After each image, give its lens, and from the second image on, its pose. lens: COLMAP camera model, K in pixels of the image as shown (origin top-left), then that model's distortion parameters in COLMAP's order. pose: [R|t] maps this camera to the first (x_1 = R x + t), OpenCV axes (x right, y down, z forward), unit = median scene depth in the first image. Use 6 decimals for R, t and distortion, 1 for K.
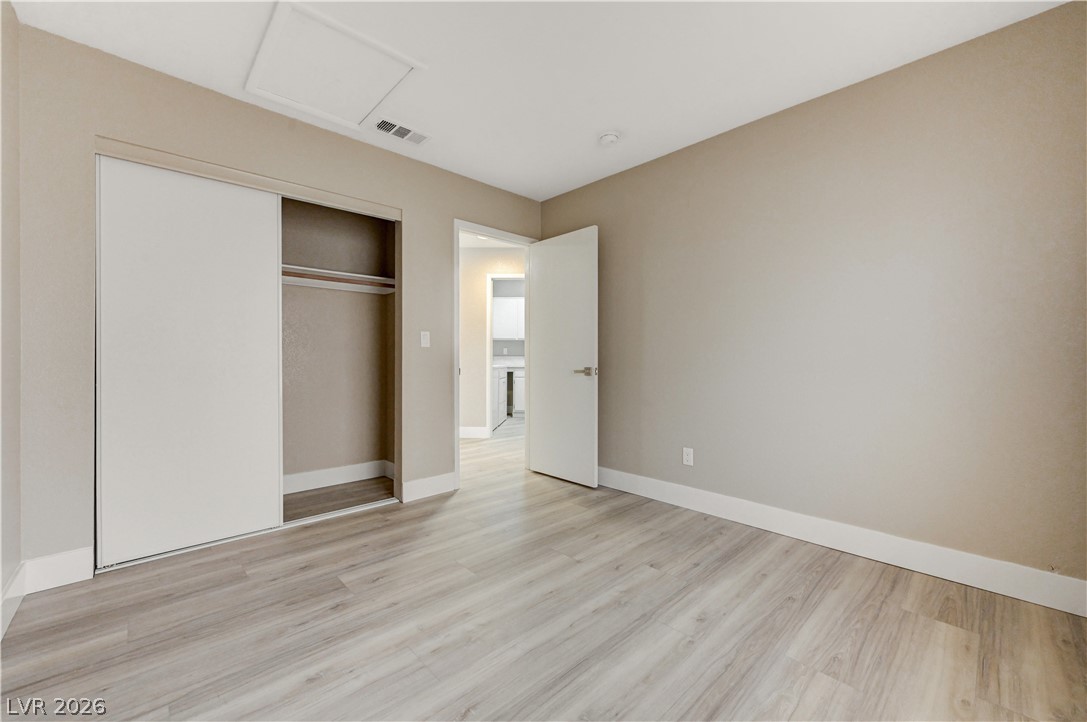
lens RADIAL K [[432.2, 0, 551.3], [0, 432.2, 363.3], [0, 0, 1]] dist [-0.000168, -0.000050]
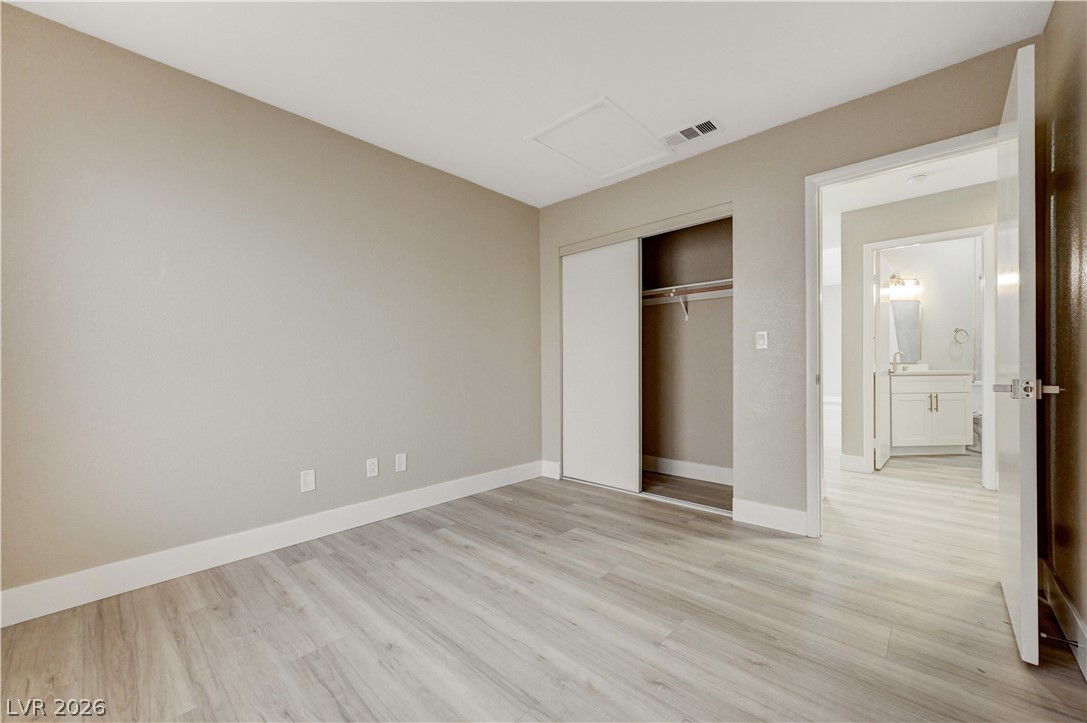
lens RADIAL K [[430.2, 0, 546.0], [0, 430.2, 365.6], [0, 0, 1]] dist [-0.000044, -0.000089]
pose [[0.060339, 0.001994, -0.998176, 0.781074], [-0.004284, 0.999989, 0.001739, -0.007352], [0.998169, 0.004171, 0.060347, 0.780444]]
